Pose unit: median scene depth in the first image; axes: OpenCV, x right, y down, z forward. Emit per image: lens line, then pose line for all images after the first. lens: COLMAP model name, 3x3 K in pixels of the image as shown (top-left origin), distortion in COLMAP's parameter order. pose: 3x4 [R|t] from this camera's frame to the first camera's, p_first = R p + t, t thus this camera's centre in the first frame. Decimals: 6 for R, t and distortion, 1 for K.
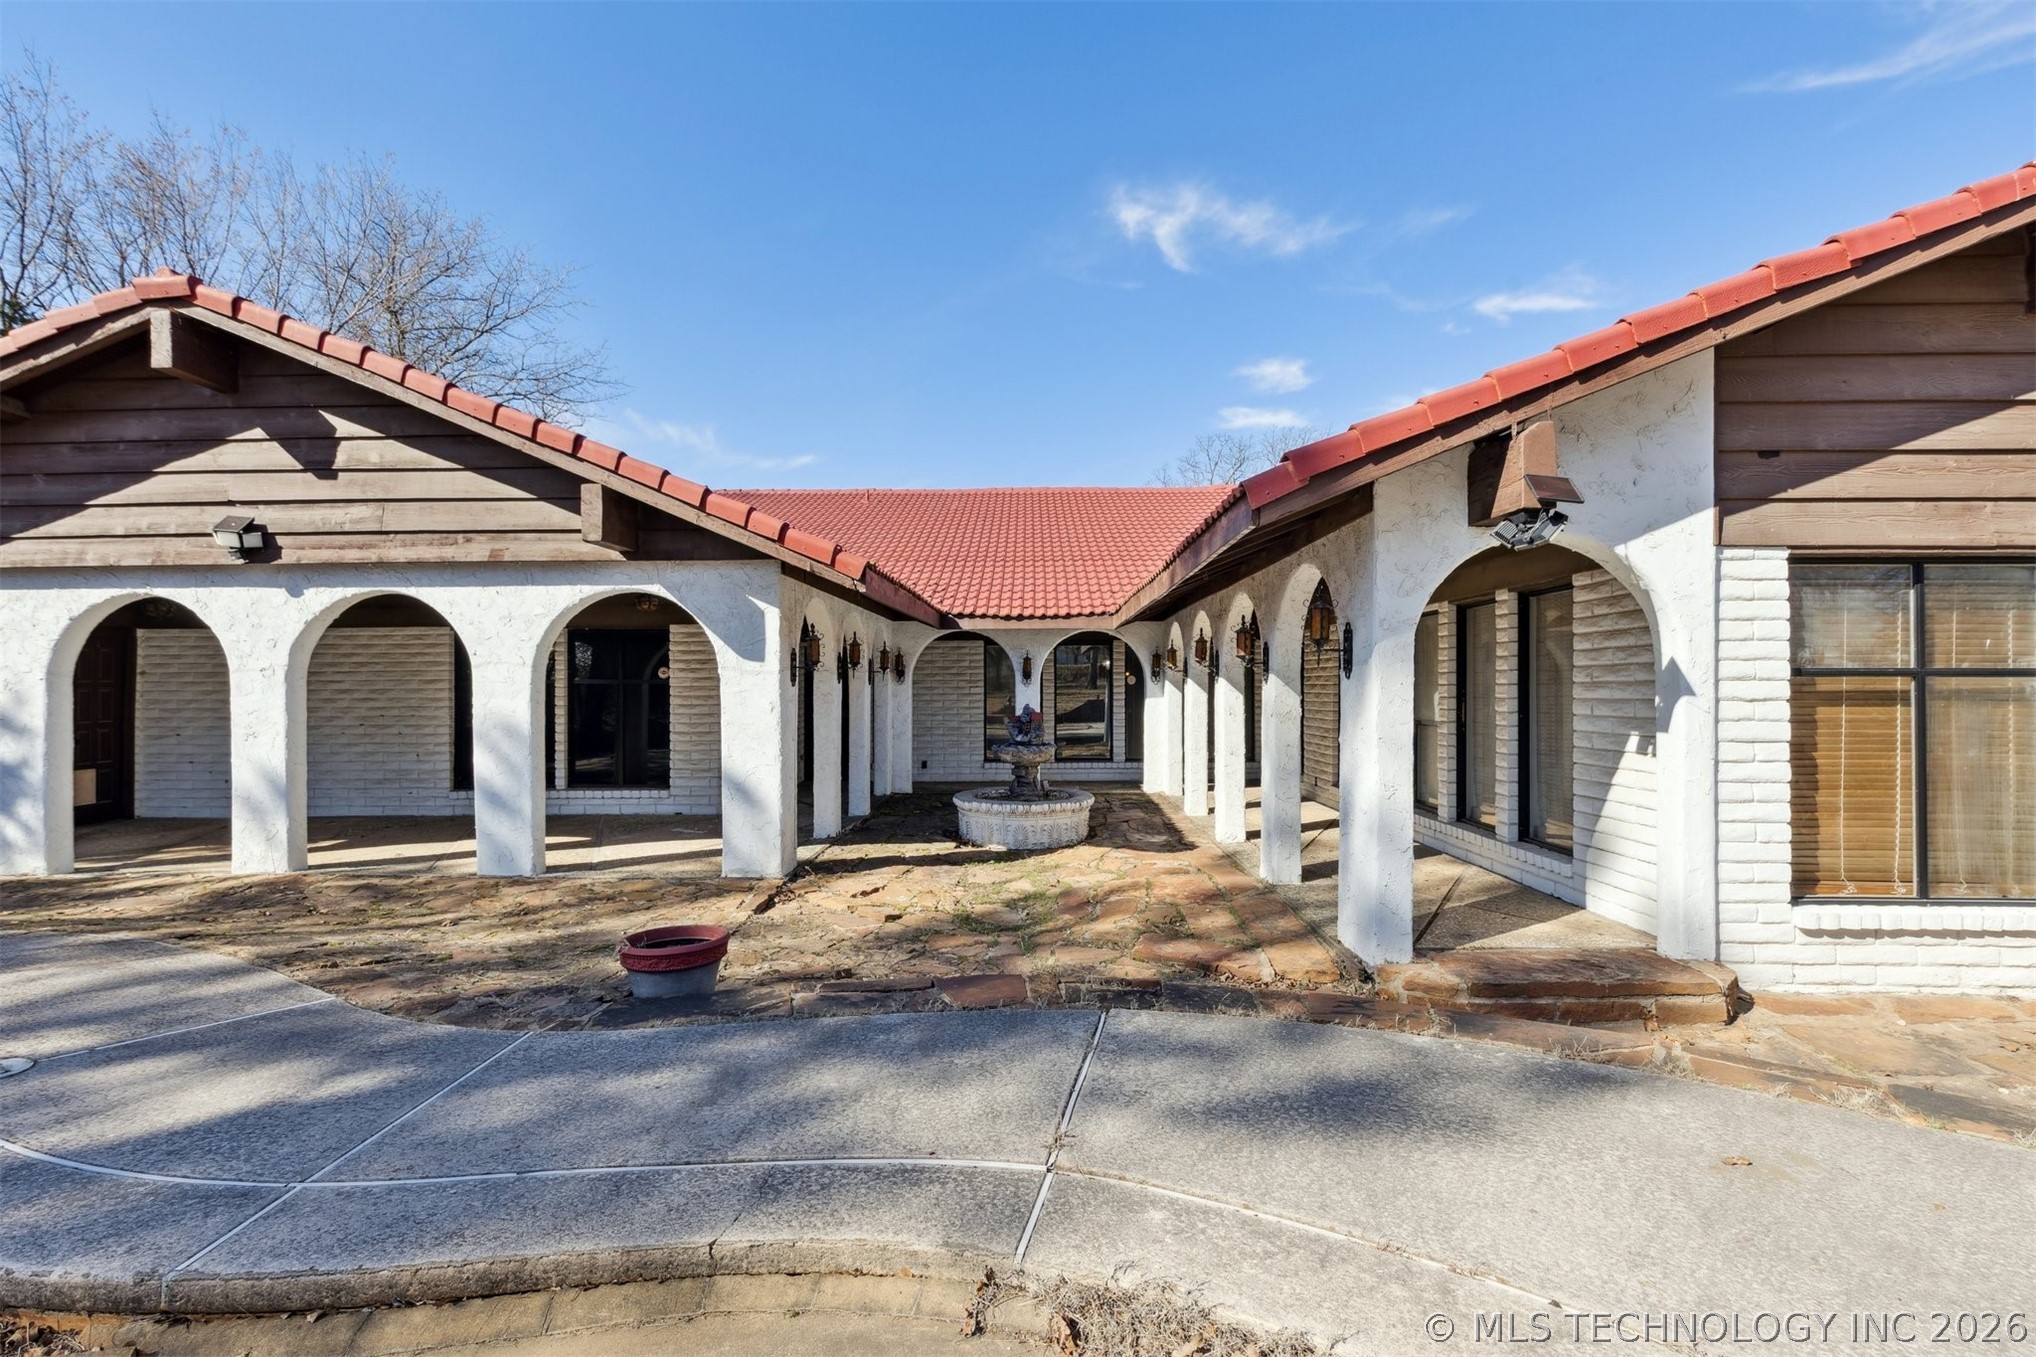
lens RADIAL K [[920.8, 0, 1025.1], [0, 920.8, 684.5], [0, 0, 1]] dist [-0.002285, -0.000102]
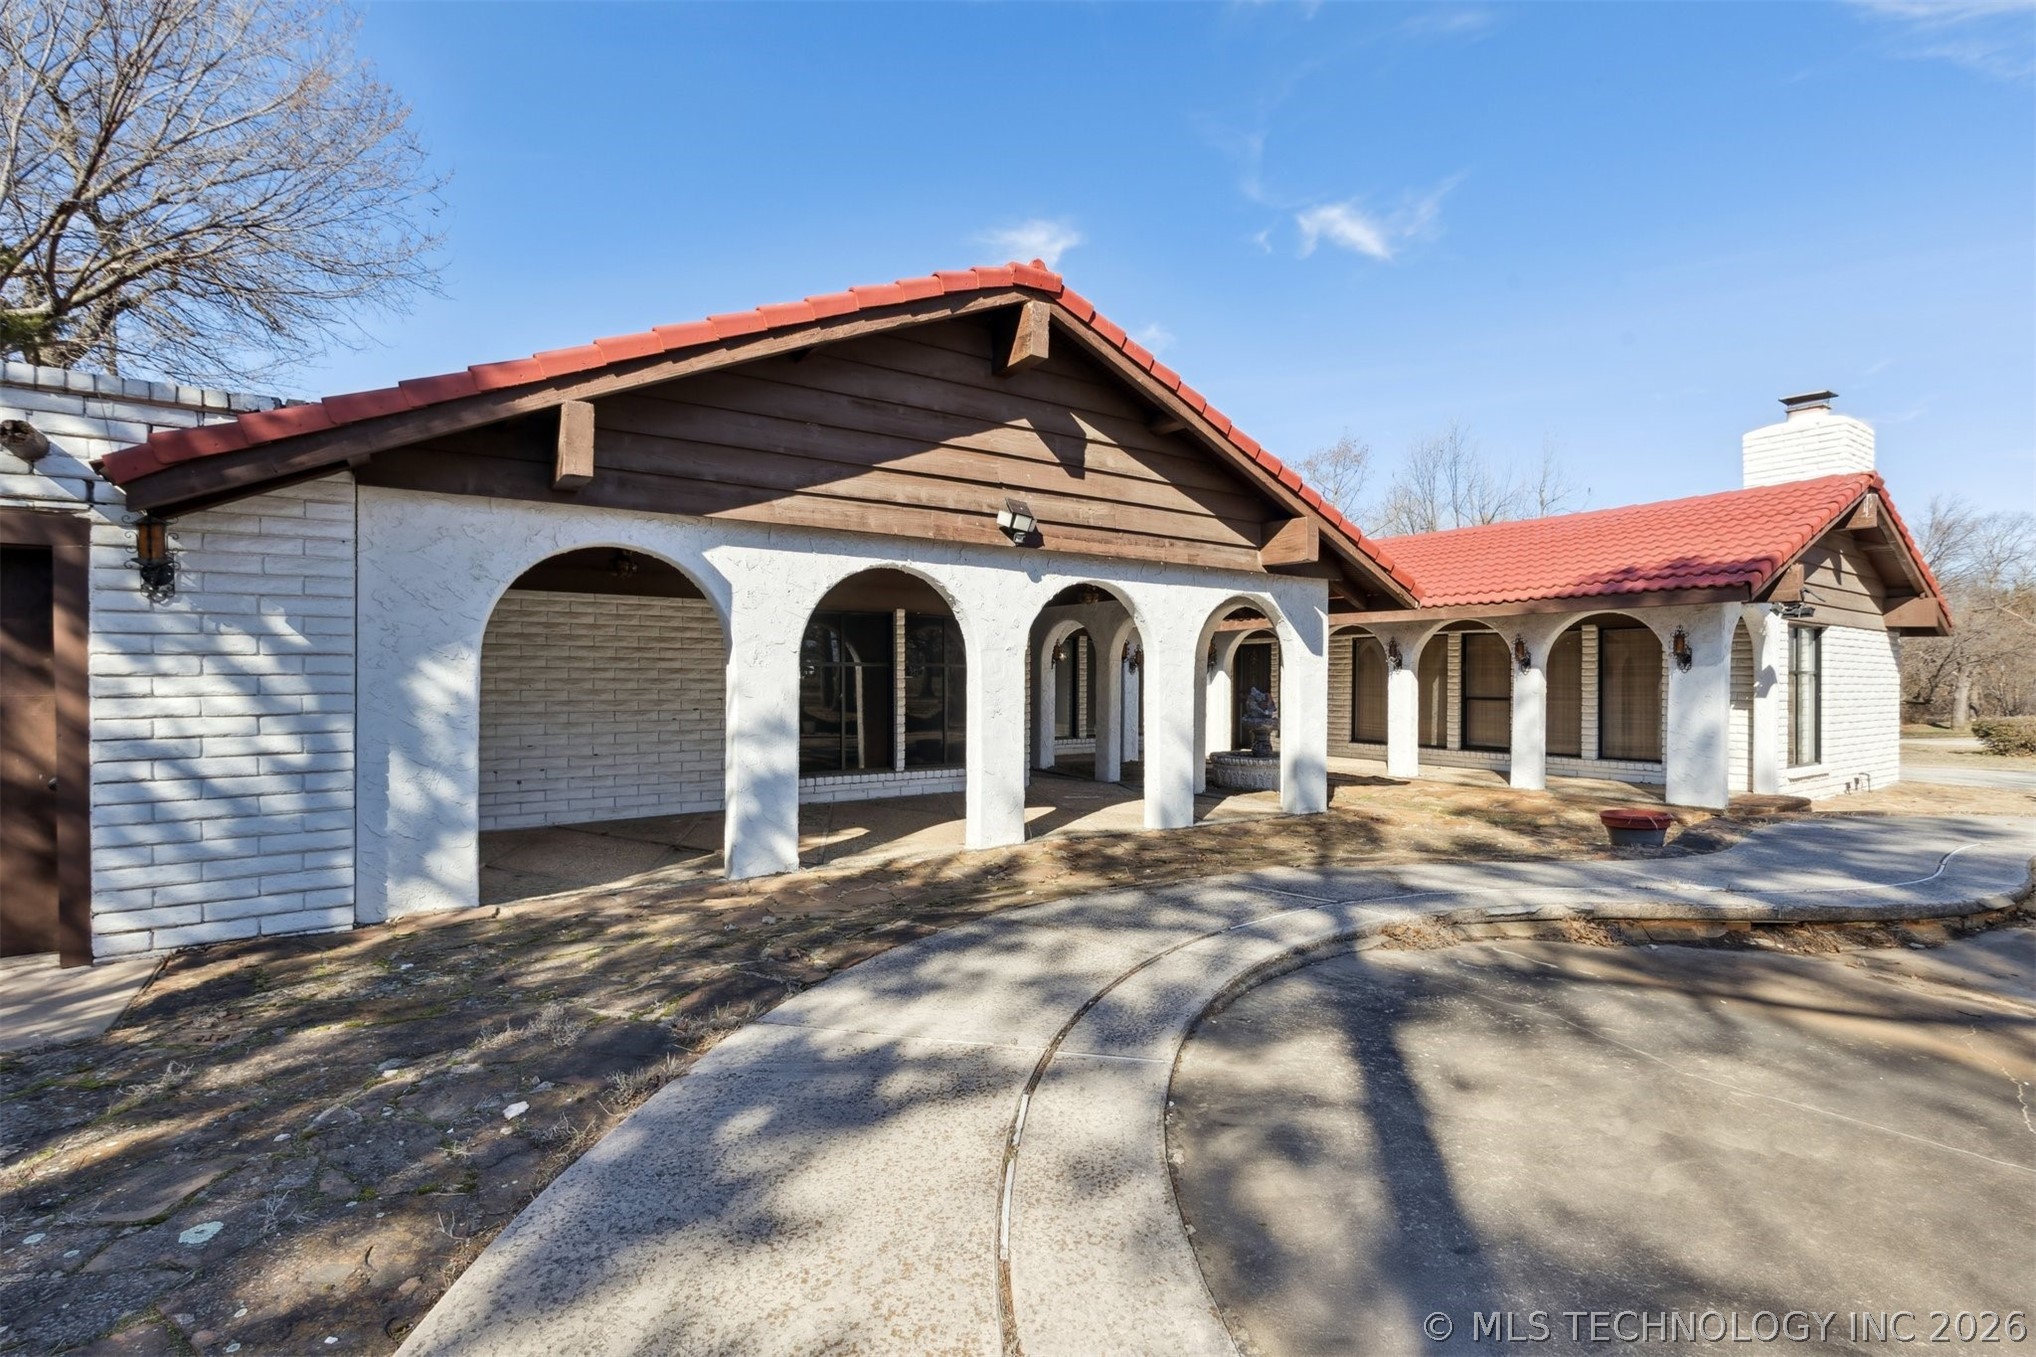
lens RADIAL K [[920.8, 0, 1028.4], [0, 920.8, 681.4], [0, 0, 1]] dist [-0.002285, -0.000102]
pose [[0.808381, 0.007025, 0.588617, -1.439843], [-0.010840, 0.999937, 0.002954, 0.016701], [-0.588559, -0.008768, 0.808406, 0.152244]]
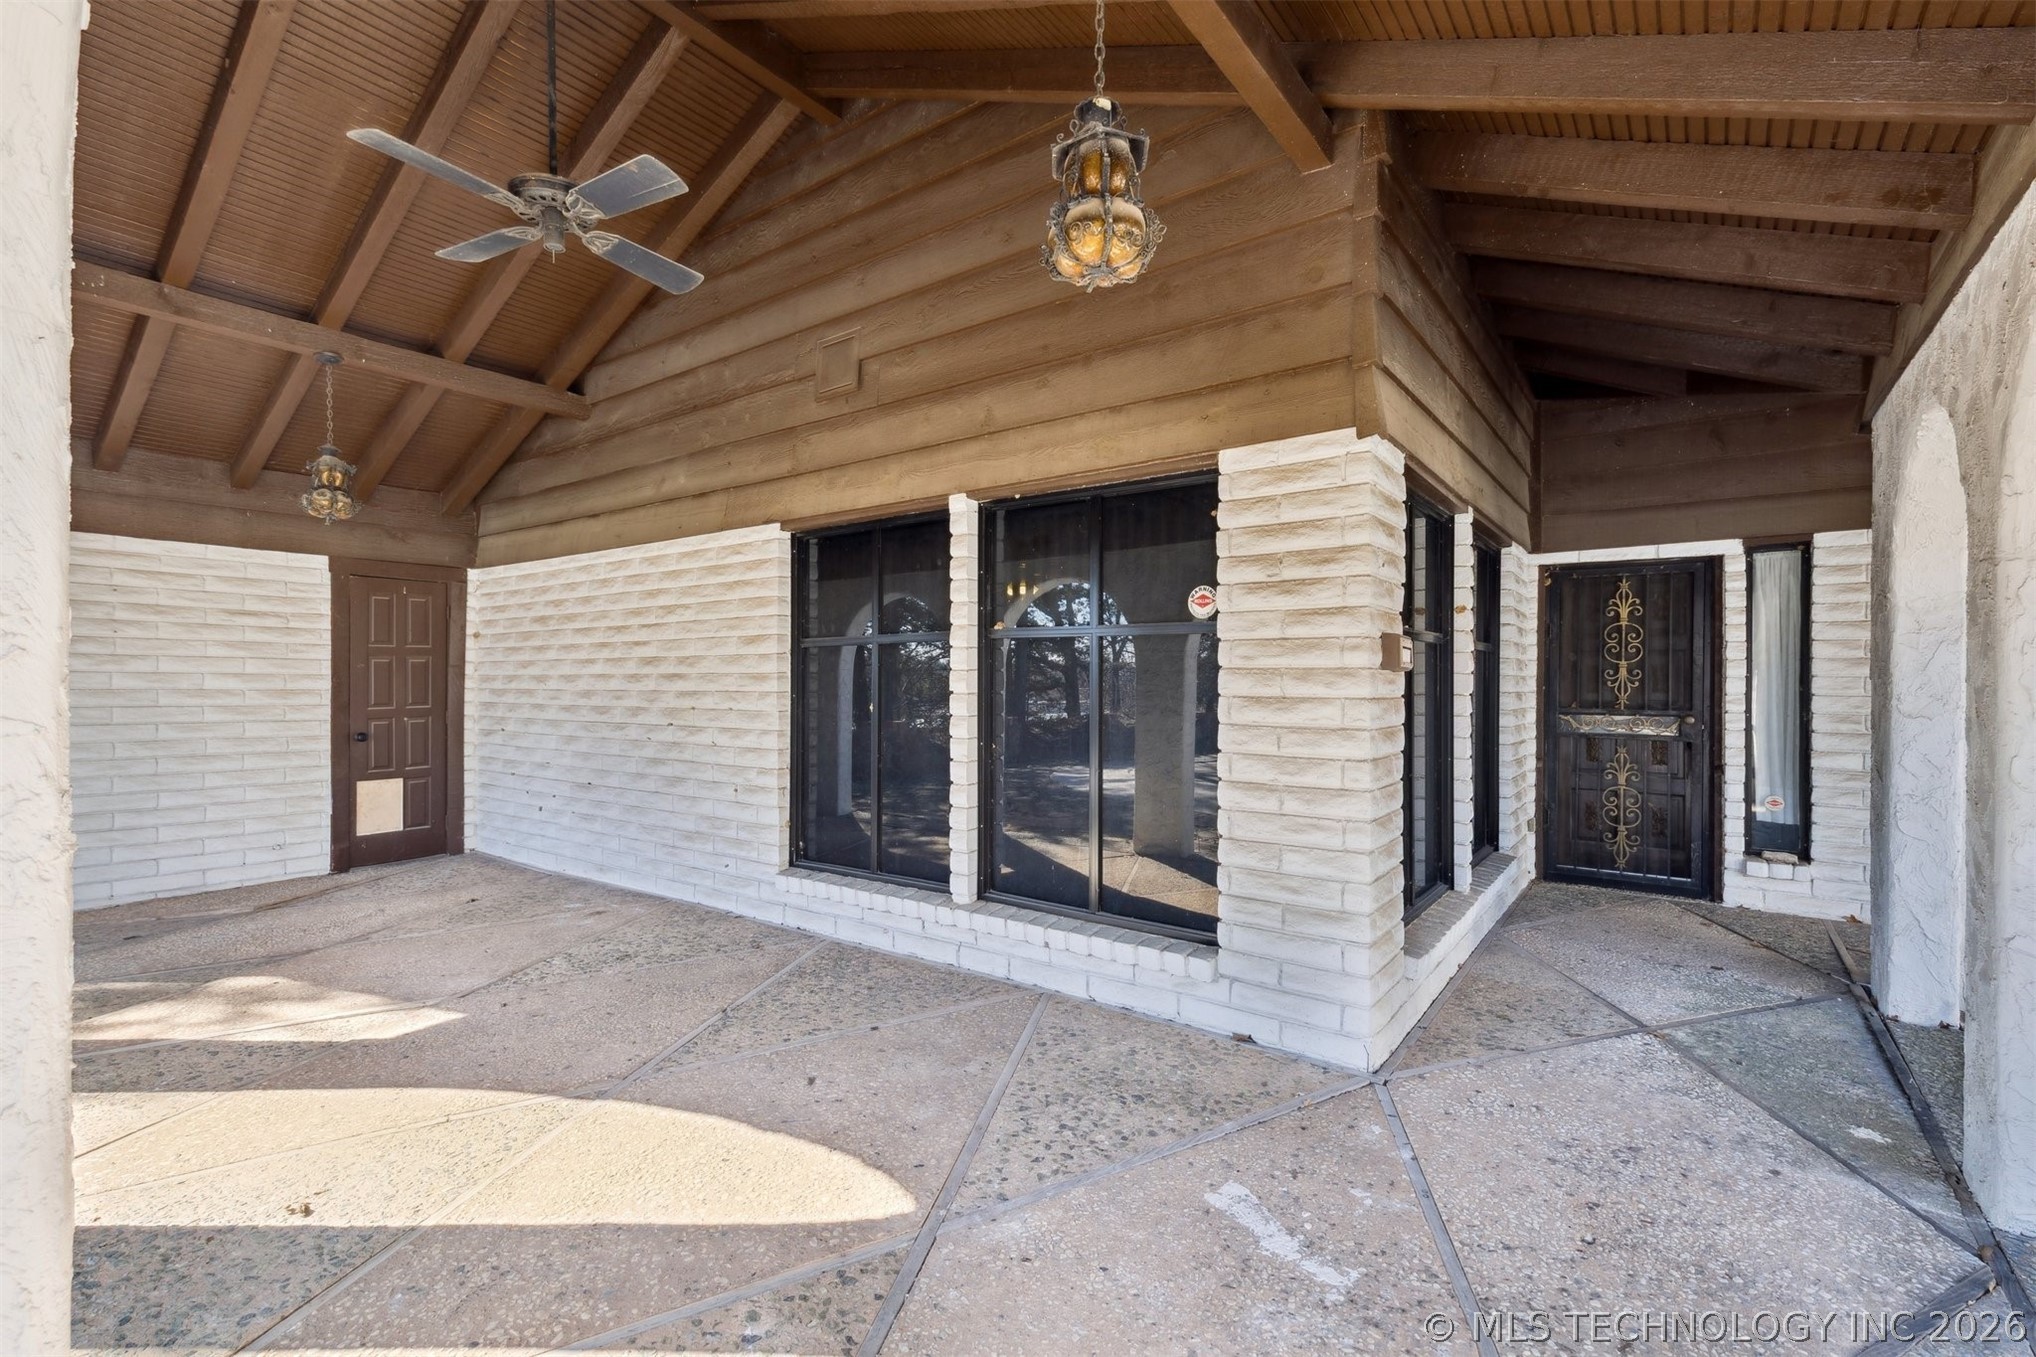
lens RADIAL K [[920.8, 0, 1010.3], [0, 920.8, 678.2], [0, 0, 1]] dist [-0.002285, -0.000102]
pose [[0.799993, 0.006701, -0.599973, -0.365577], [-0.001649, 0.999958, 0.008970, 0.017907], [0.600008, -0.006186, 0.799970, 1.020034]]
